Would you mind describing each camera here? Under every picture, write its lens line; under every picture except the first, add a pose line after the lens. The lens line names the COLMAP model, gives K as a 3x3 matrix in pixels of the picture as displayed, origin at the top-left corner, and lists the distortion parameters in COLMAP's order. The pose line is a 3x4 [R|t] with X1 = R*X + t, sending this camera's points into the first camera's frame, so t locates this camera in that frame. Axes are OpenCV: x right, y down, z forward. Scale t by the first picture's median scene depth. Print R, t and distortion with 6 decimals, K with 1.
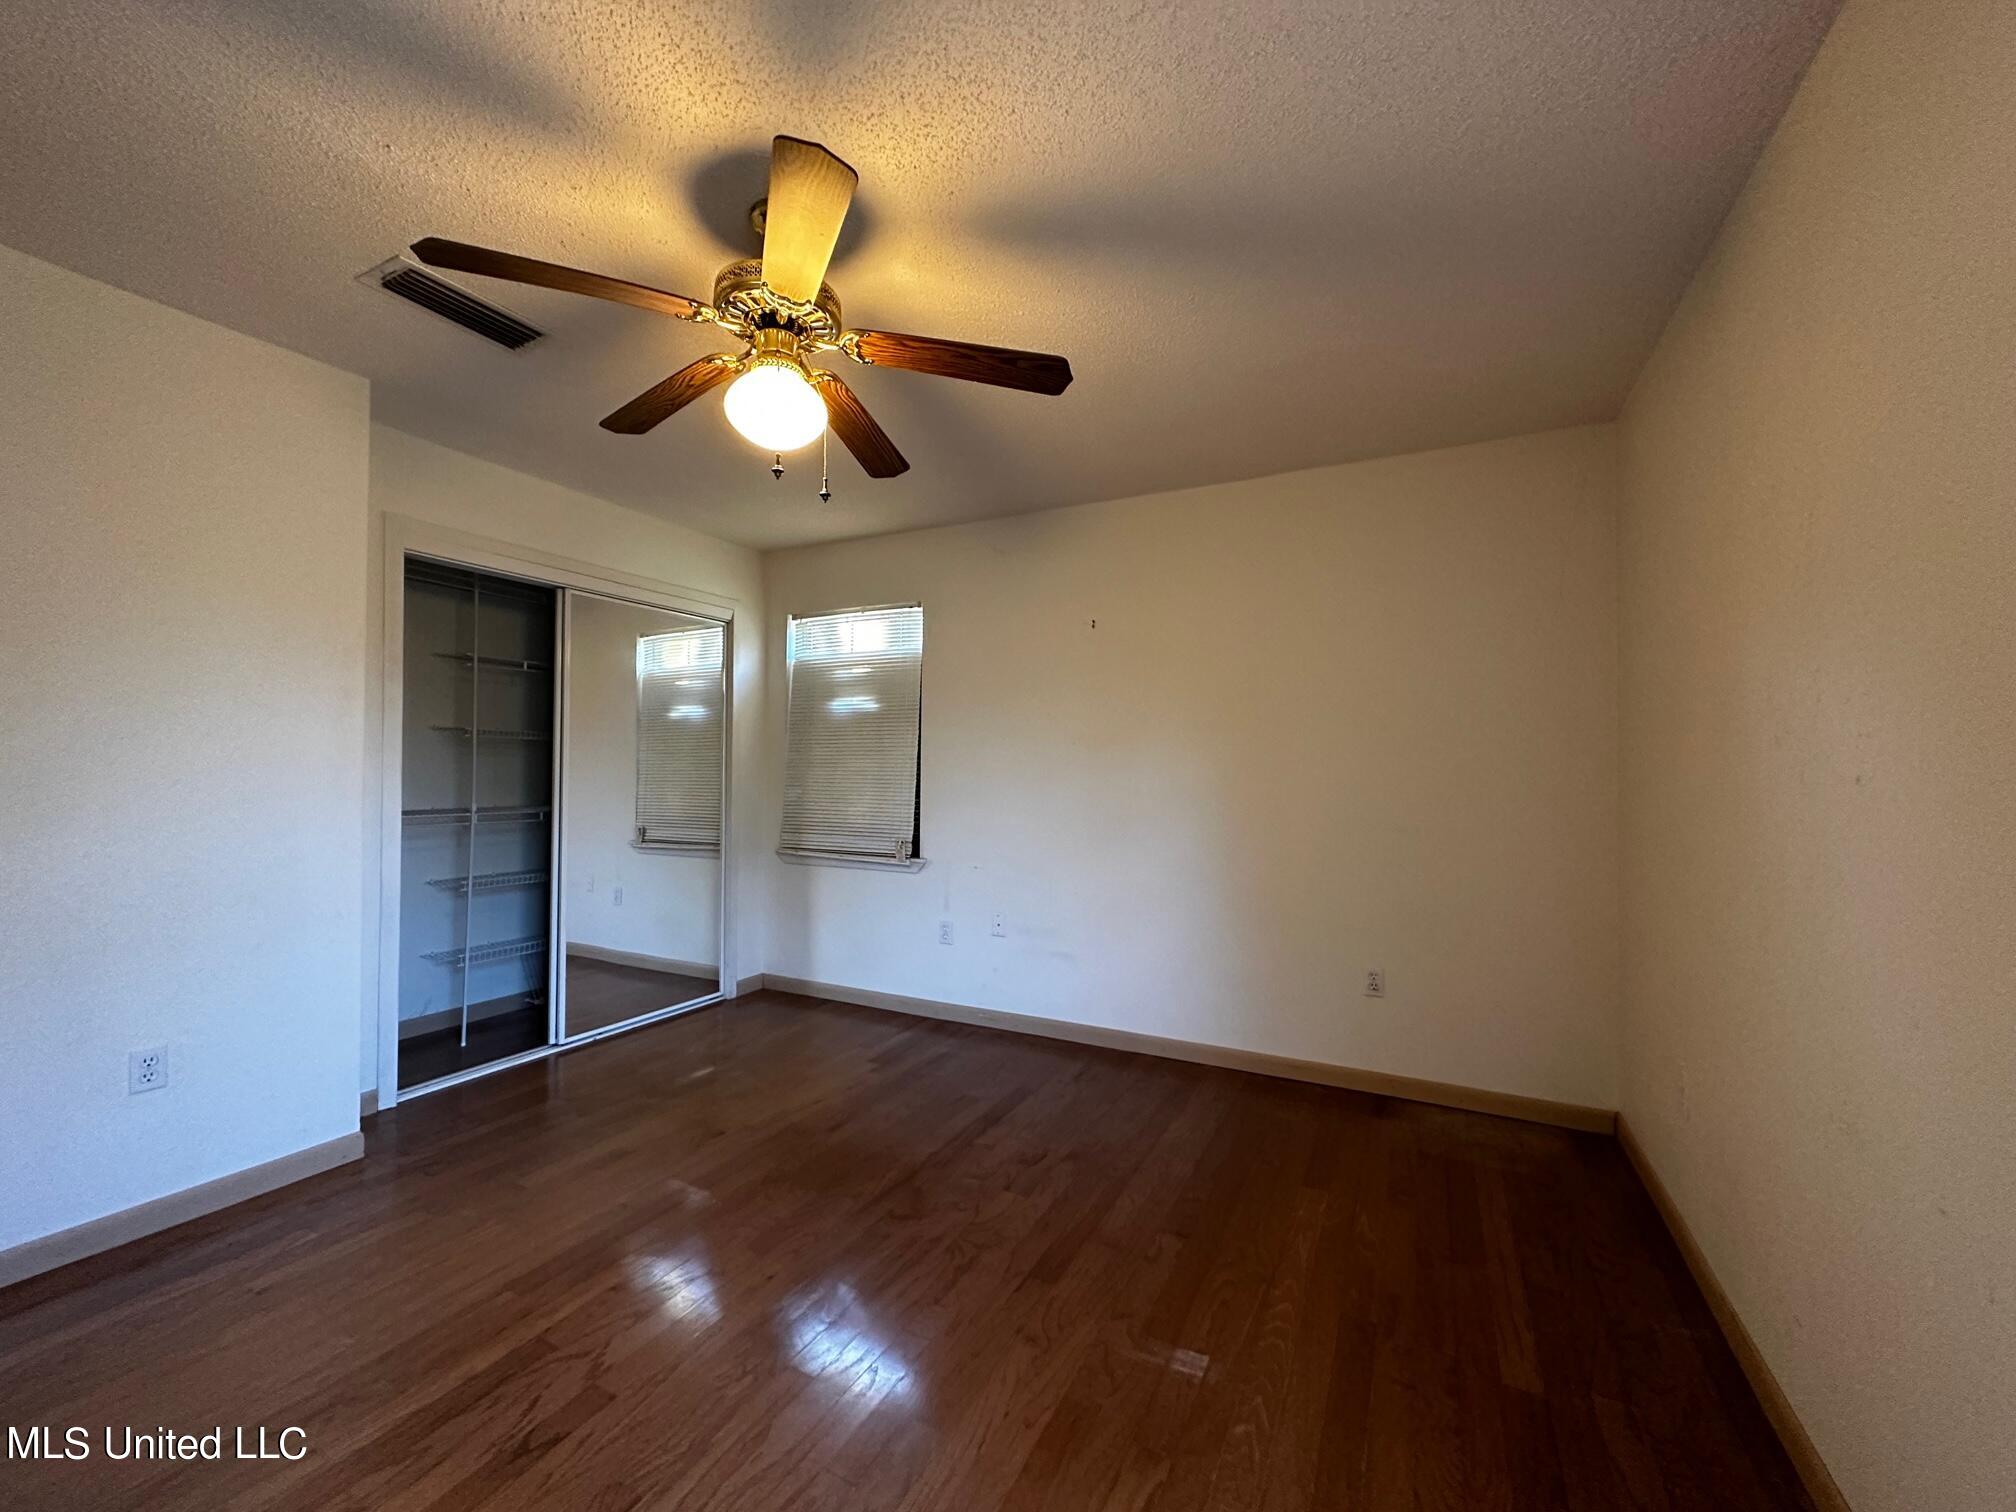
lens RADIAL K [[804.4, 0, 1002.0], [0, 804.4, 757.0], [0, 0, 1]] dist [0.001326, 0.000502]
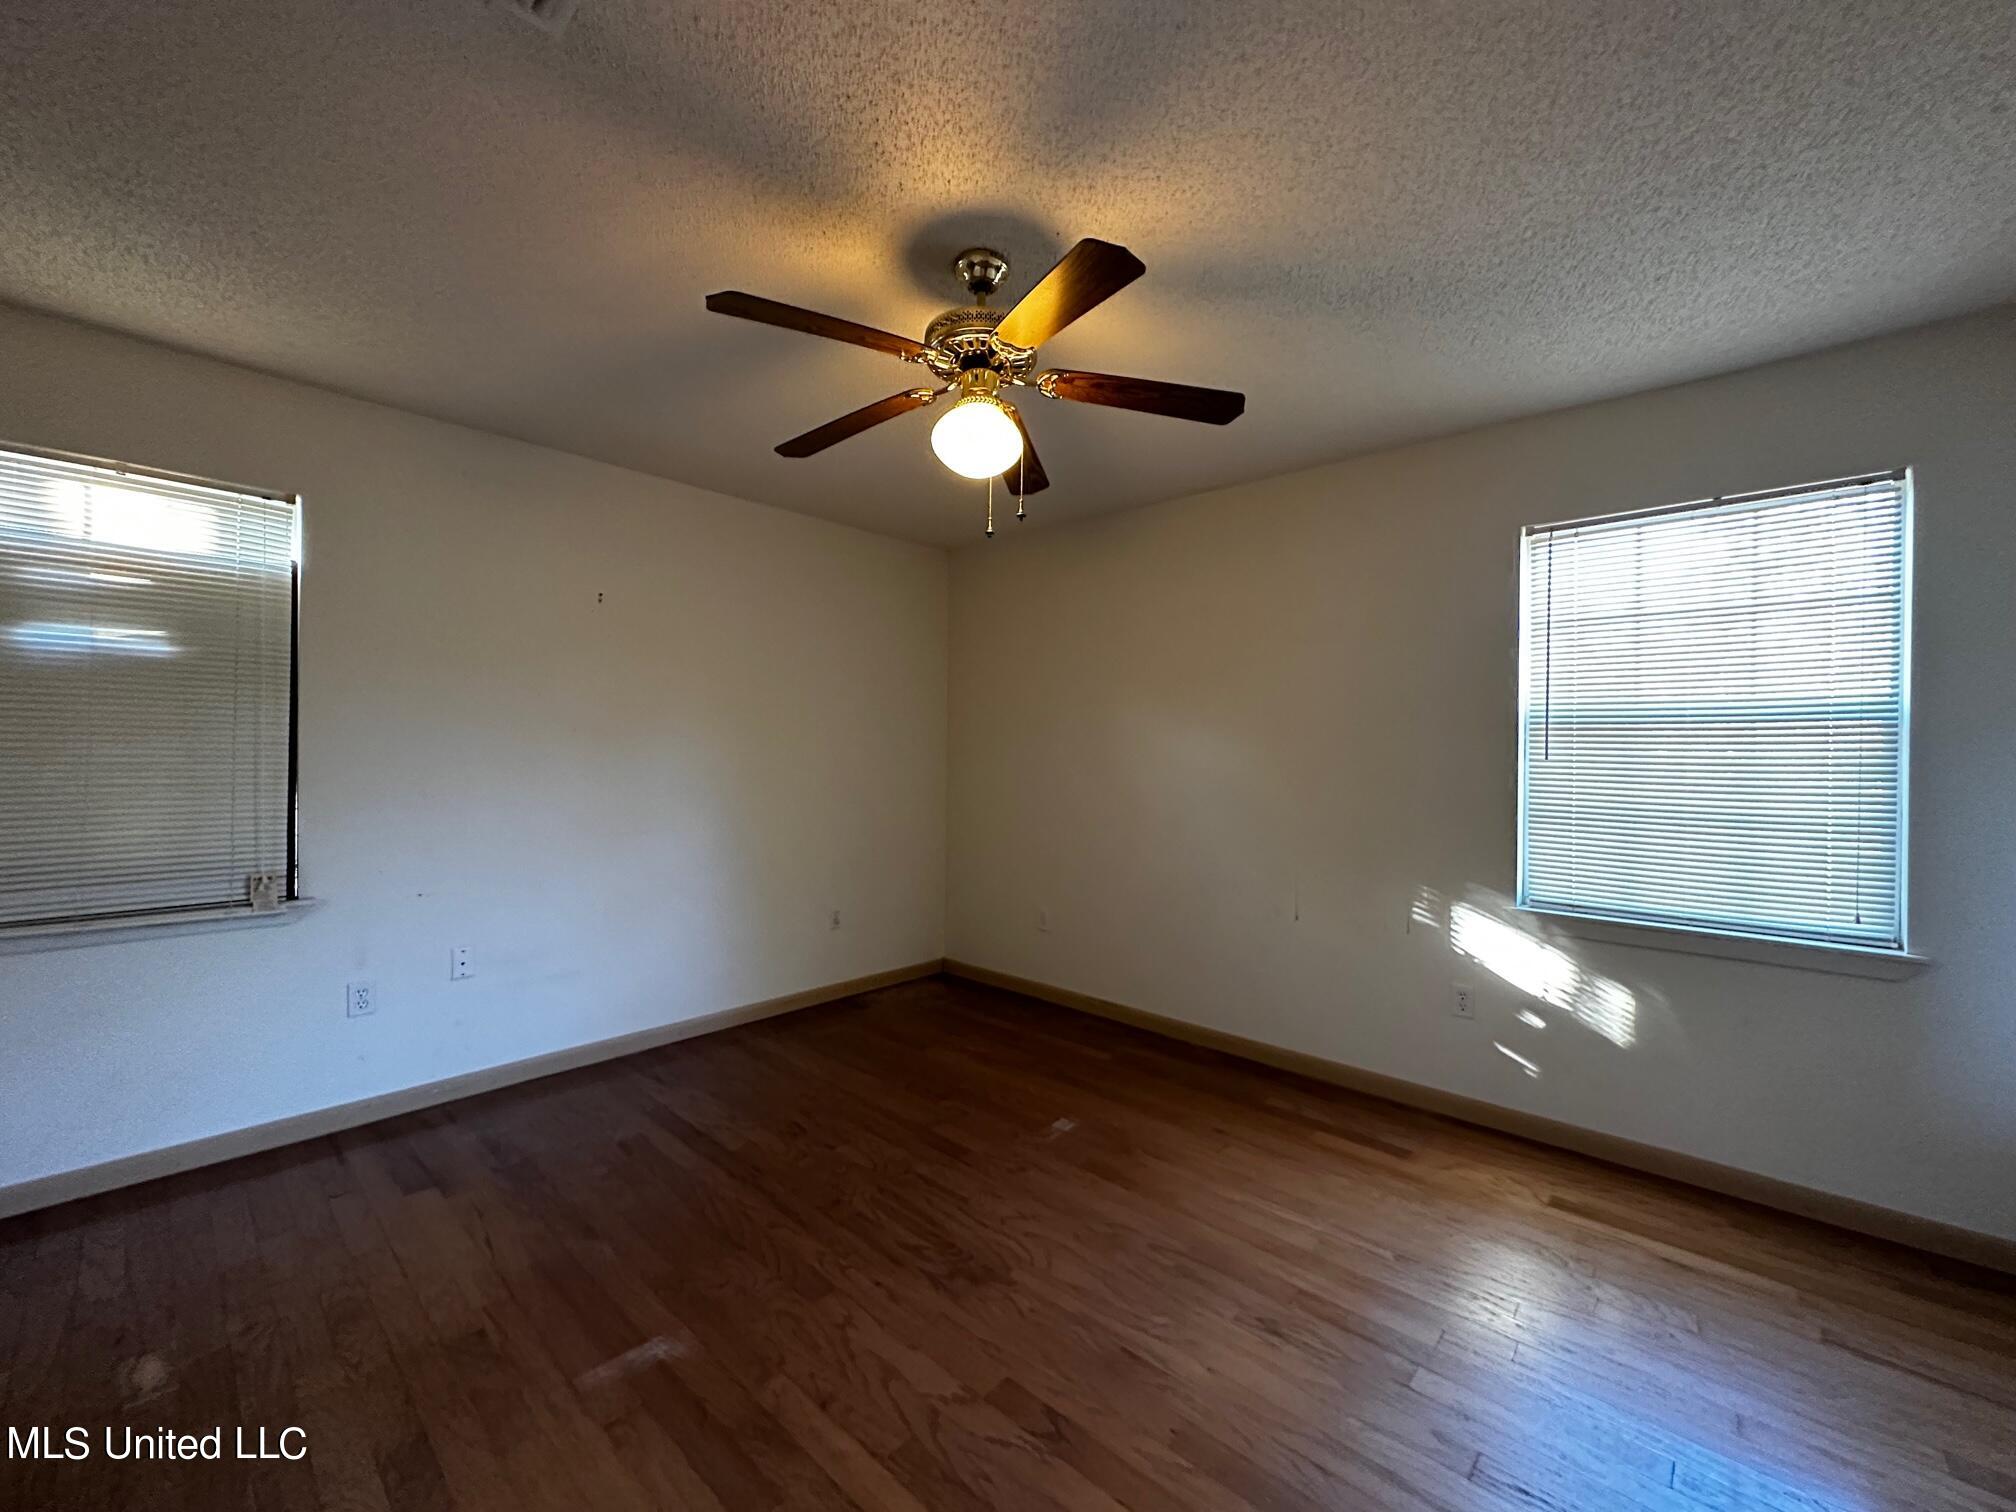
lens RADIAL K [[804.4, 0, 1002.0], [0, 804.4, 757.0], [0, 0, 1]] dist [0.001326, 0.000502]
pose [[0.258181, -0.003417, 0.966091, -0.765963], [-0.024692, 0.999644, 0.010134, -0.010011], [-0.965781, -0.026471, 0.258004, 0.391040]]
